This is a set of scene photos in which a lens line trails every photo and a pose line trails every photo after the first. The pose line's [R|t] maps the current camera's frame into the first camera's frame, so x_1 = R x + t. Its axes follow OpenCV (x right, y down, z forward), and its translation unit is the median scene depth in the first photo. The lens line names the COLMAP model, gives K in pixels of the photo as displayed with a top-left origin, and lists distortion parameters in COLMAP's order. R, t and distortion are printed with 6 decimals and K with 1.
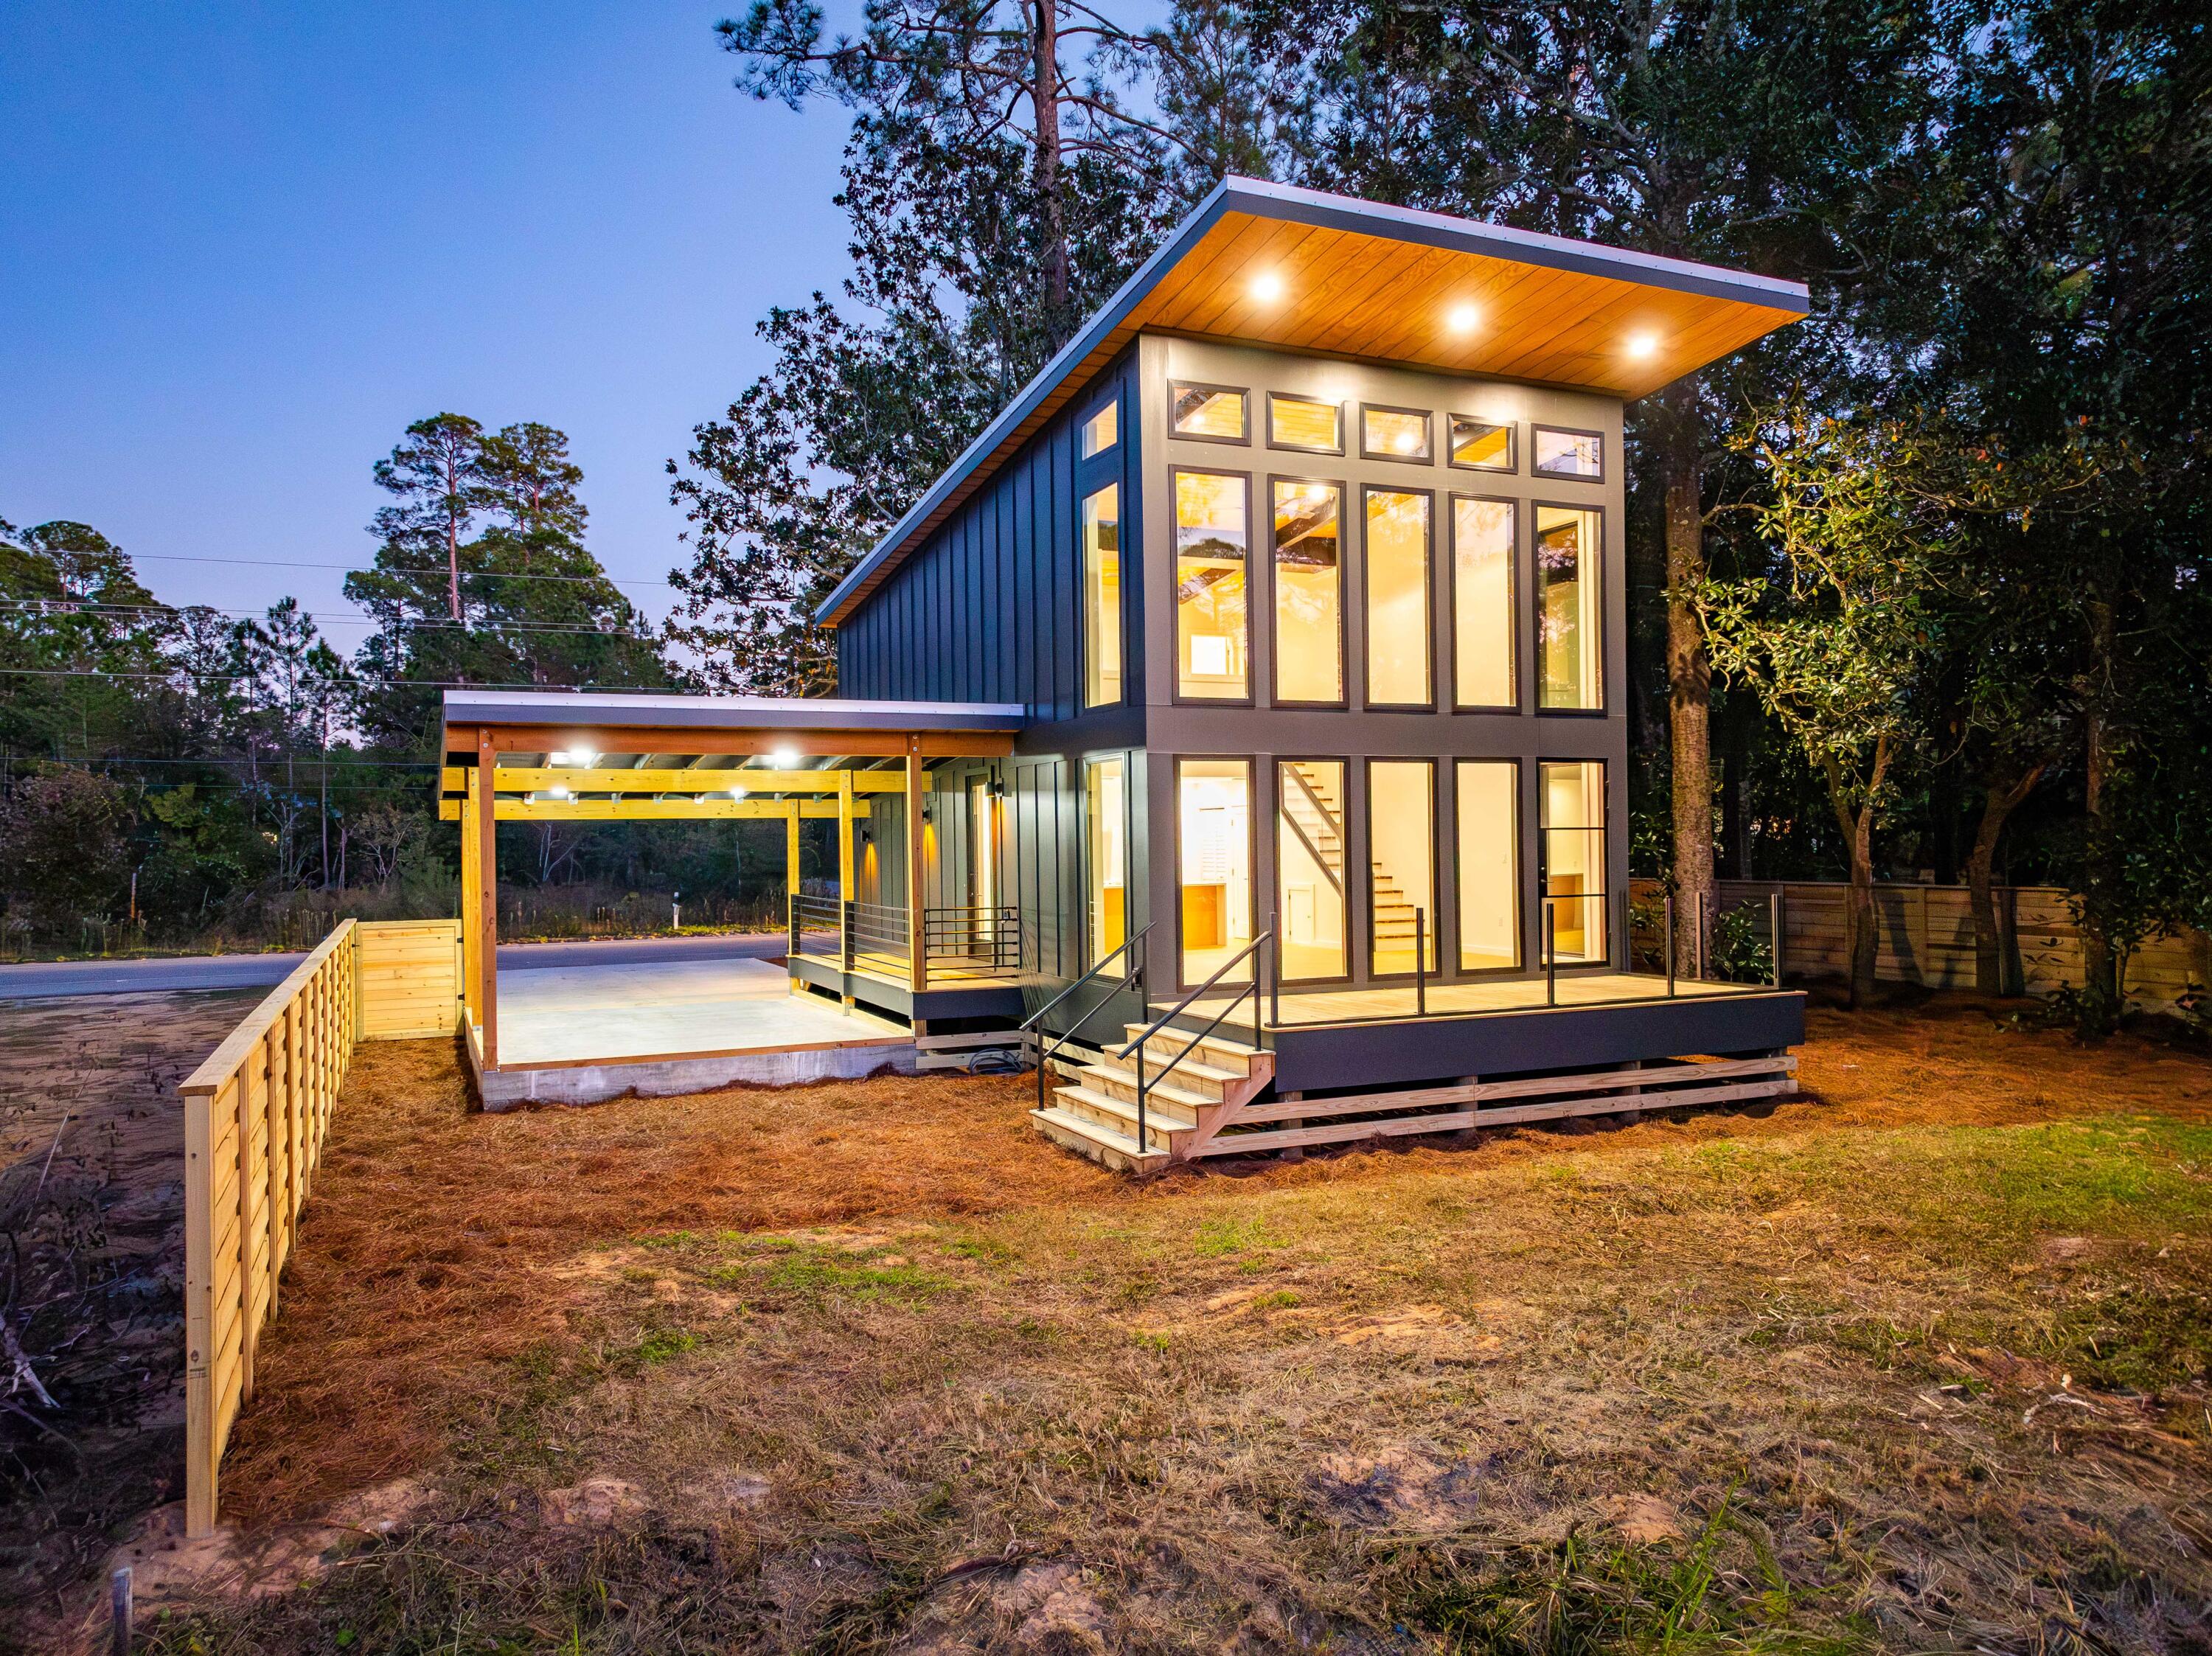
lens RADIAL K [[1527.2, 0, 1115.7], [0, 1527.2, 831.9], [0, 0, 1]] dist [-0.011220, 0.004623]
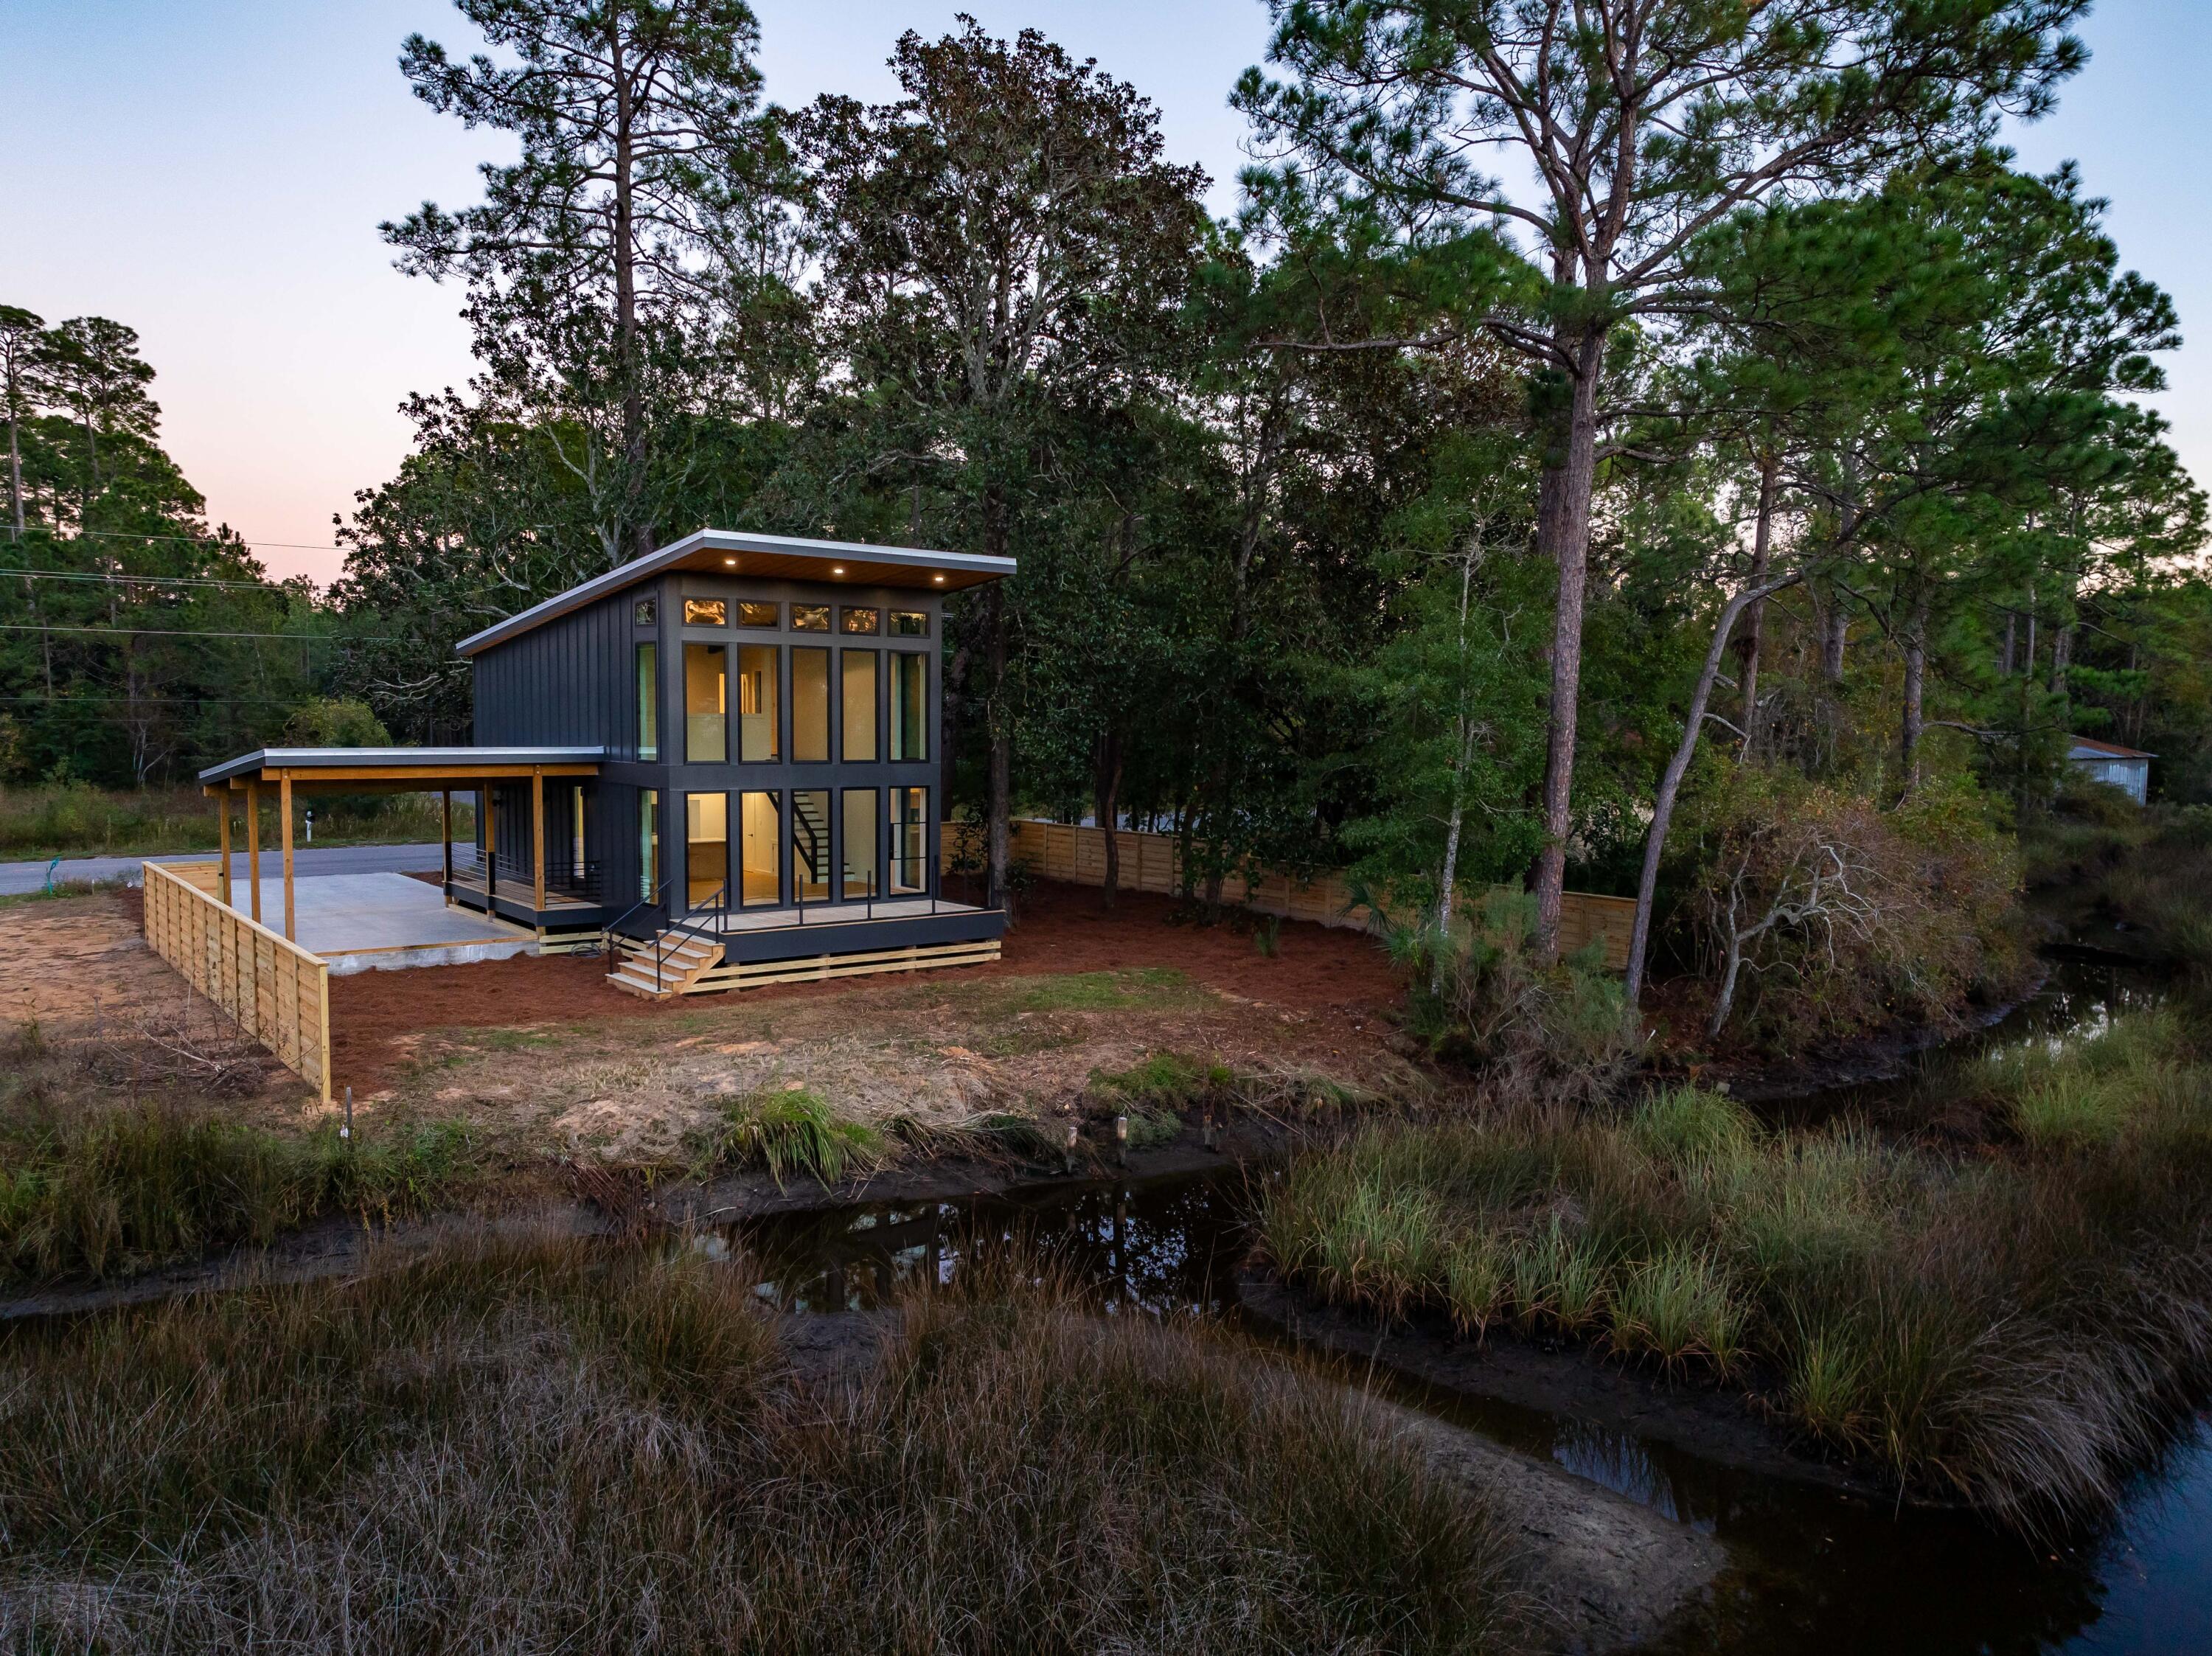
lens RADIAL K [[1527.2, 0, 1111.8], [0, 1527.2, 826.0], [0, 0, 1]] dist [-0.011220, 0.004623]
pose [[0.967709, 0.005508, 0.252010, 0.036371], [-0.024715, 0.997017, 0.073114, -0.077501], [-0.250856, -0.076981, 0.964959, -0.483855]]
